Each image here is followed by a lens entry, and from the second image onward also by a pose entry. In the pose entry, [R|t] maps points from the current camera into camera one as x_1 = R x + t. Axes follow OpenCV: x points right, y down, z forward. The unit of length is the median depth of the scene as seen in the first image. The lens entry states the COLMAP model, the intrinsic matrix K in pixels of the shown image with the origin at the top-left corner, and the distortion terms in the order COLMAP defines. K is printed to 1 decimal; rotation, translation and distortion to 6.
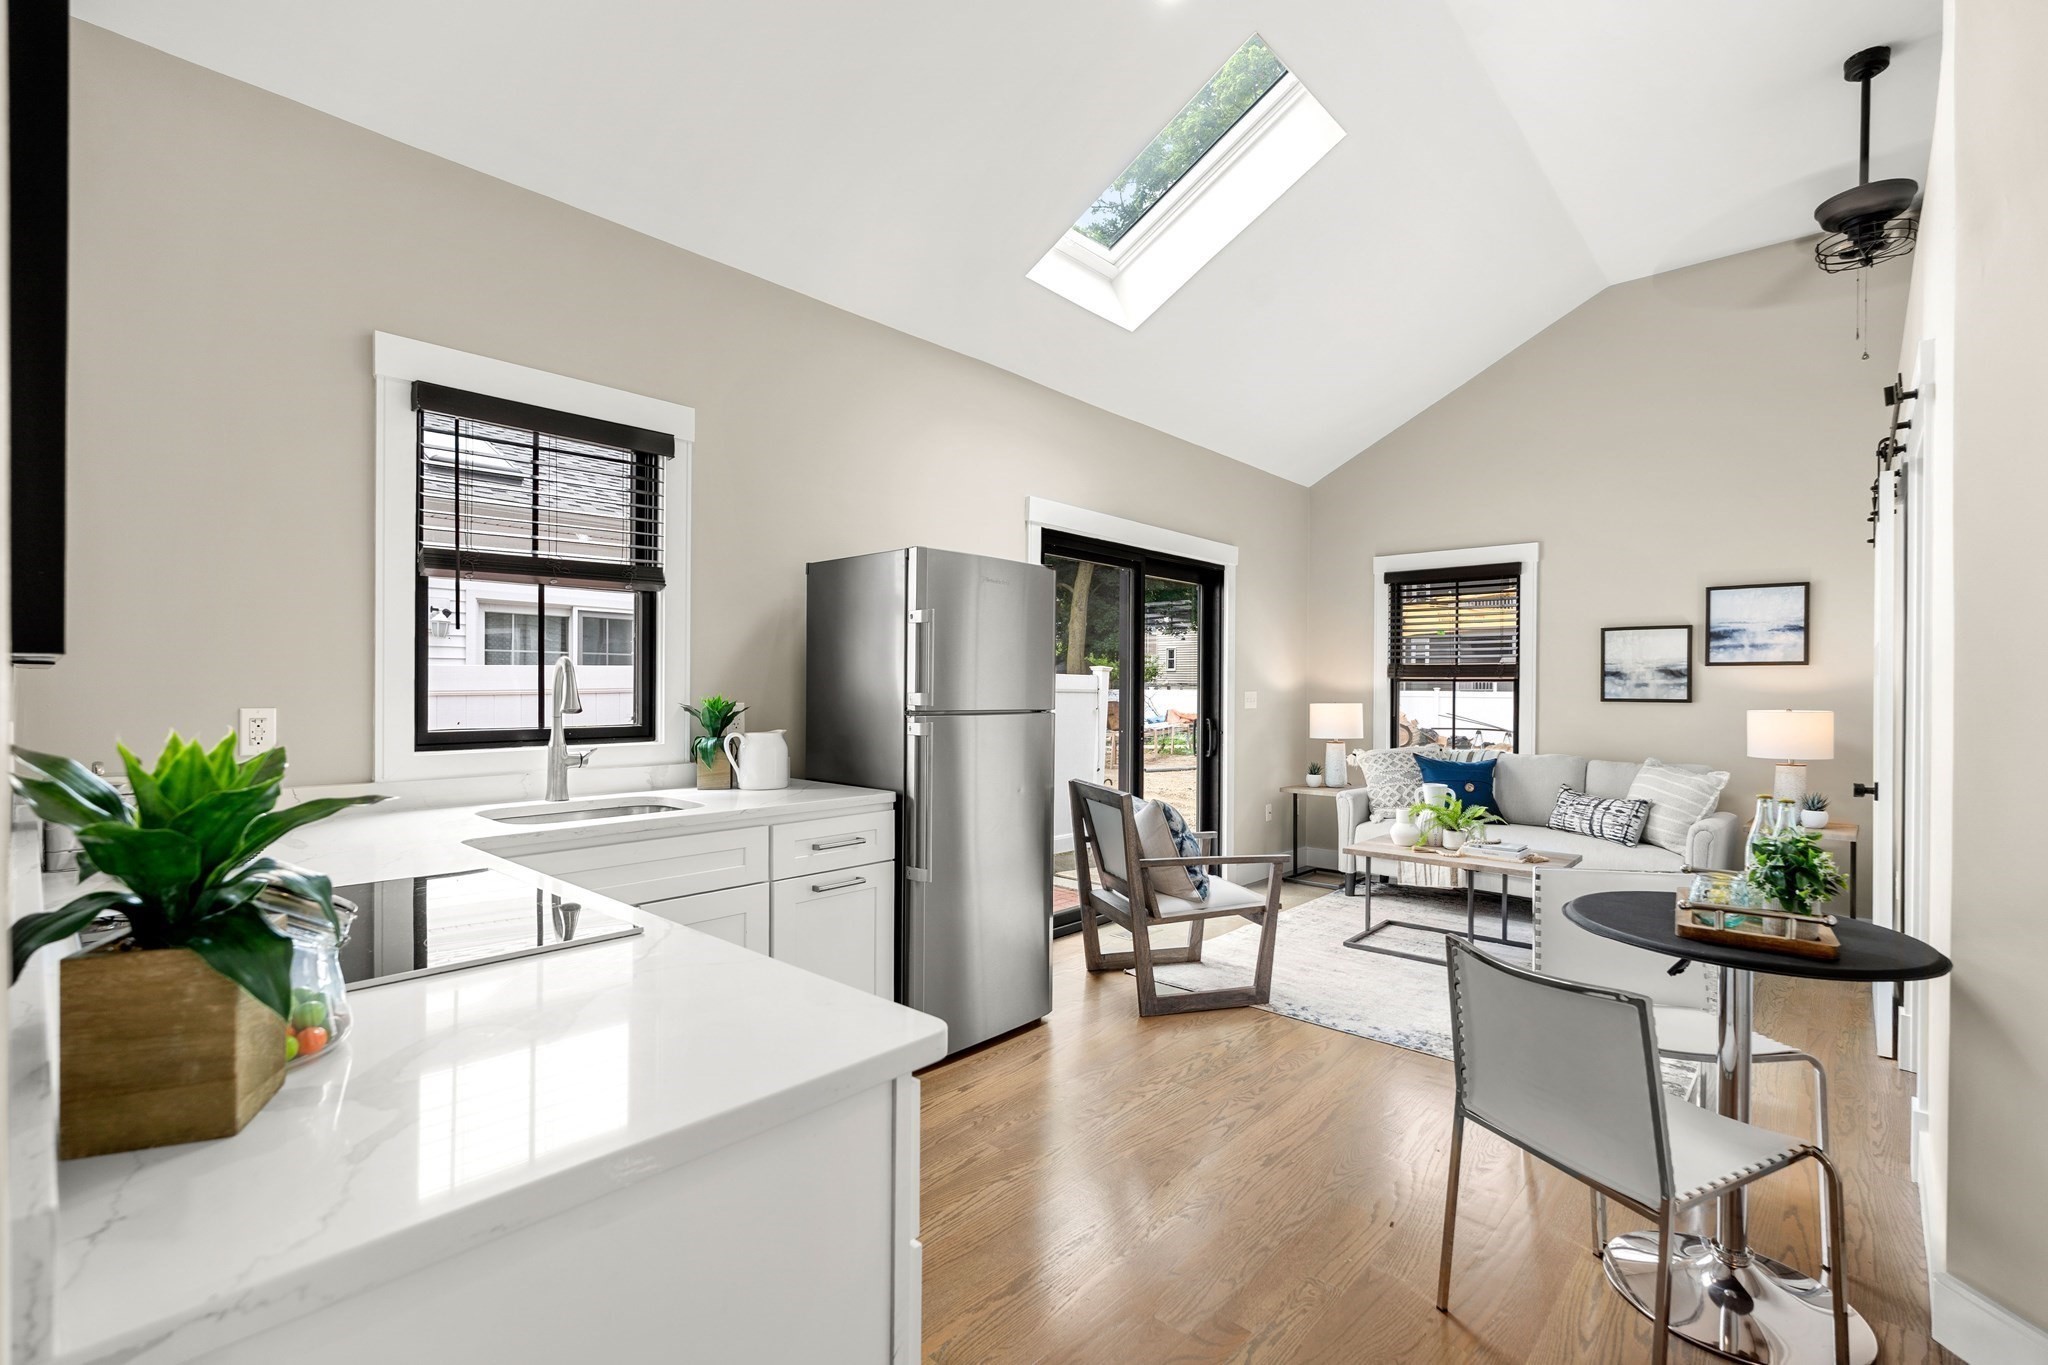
lens RADIAL K [[908.6, 0, 1023.3], [0, 908.6, 690.8], [0, 0, 1]] dist [-0.003630, -0.000413]
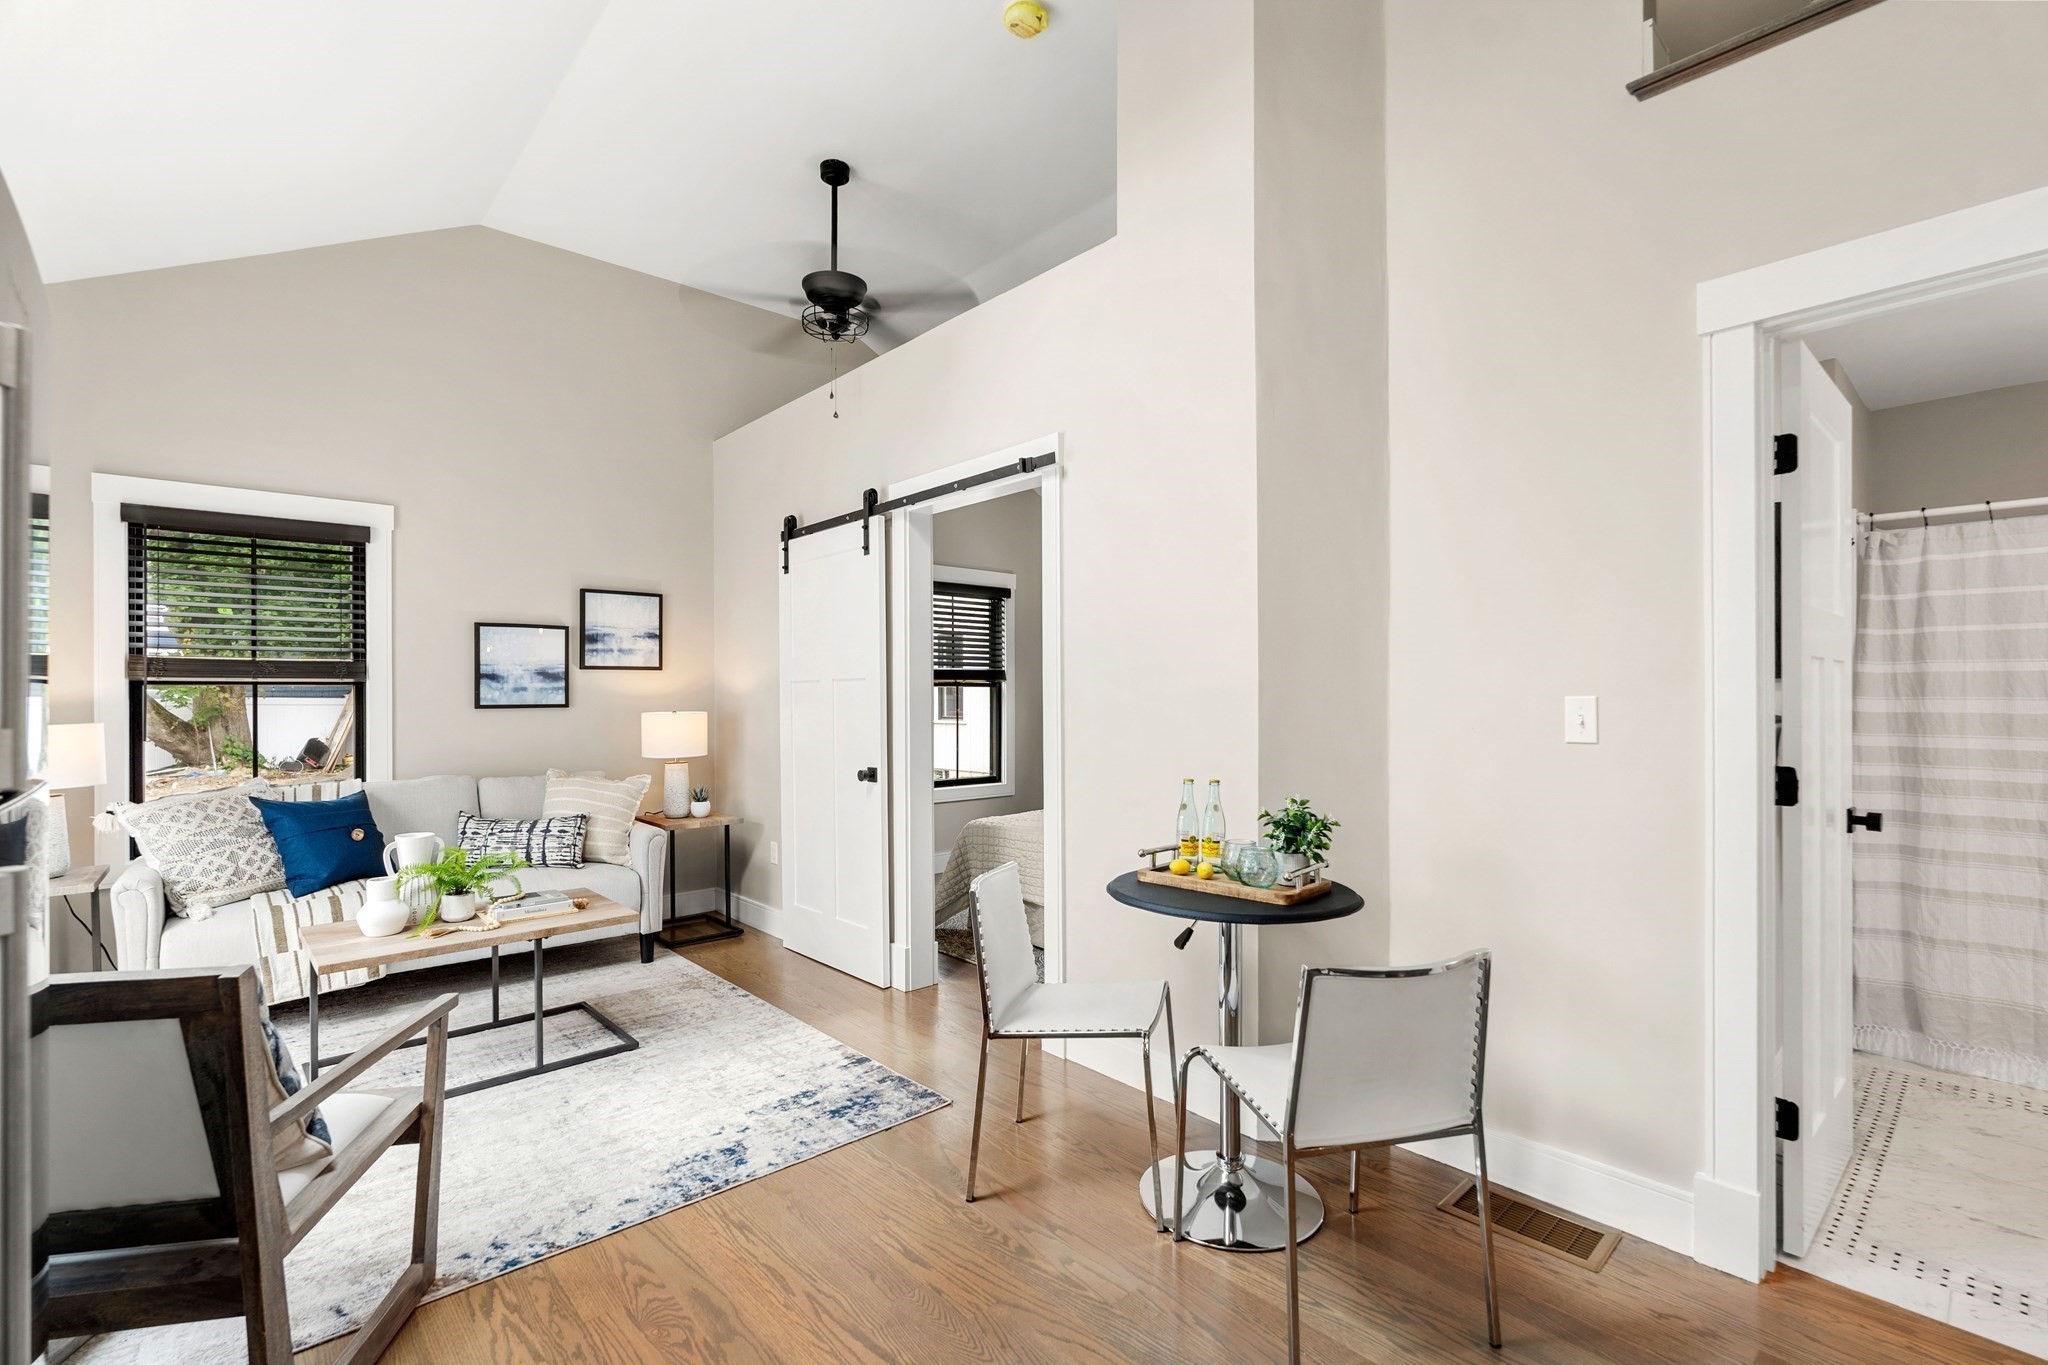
lens RADIAL K [[908.6, 0, 1024.7], [0, 908.6, 687.5], [0, 0, 1]] dist [-0.003630, -0.000413]
pose [[0.100389, -0.001439, 0.994947, -0.230298], [0.009506, 0.999955, 0.000487, -0.005288], [-0.994903, 0.009409, 0.100398, 0.590767]]
